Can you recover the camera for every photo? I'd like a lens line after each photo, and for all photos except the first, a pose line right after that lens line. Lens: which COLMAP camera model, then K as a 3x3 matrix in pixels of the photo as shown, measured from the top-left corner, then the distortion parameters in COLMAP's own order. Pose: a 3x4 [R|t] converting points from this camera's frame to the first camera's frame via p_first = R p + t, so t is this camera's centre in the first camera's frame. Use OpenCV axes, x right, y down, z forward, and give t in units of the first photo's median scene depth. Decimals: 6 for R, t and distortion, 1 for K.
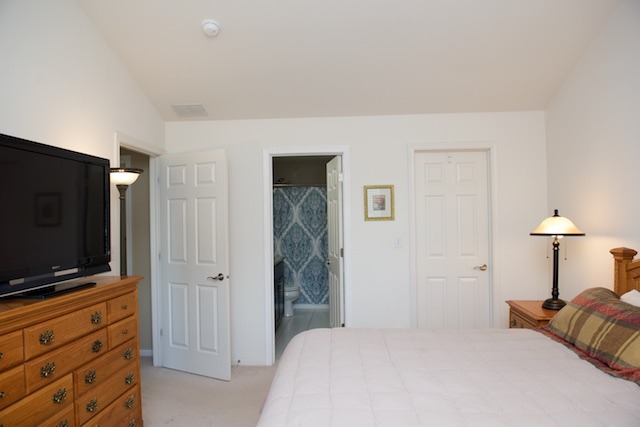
lens RADIAL K [[450.3, 0, 320.0], [0, 450.3, 213.5], [0, 0, 1]] dist [-0.049991, -0.000920]
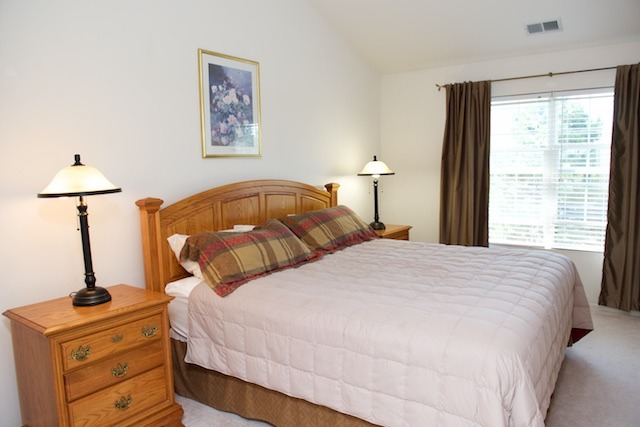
lens RADIAL K [[450.3, 0, 320.0], [0, 450.3, 213.5], [0, 0, 1]] dist [-0.049991, -0.000920]
pose [[-0.851297, -0.034987, 0.523516, -0.116229], [0.016444, 0.995505, 0.093270, 0.021617], [-0.524426, 0.088009, -0.846895, 1.317161]]
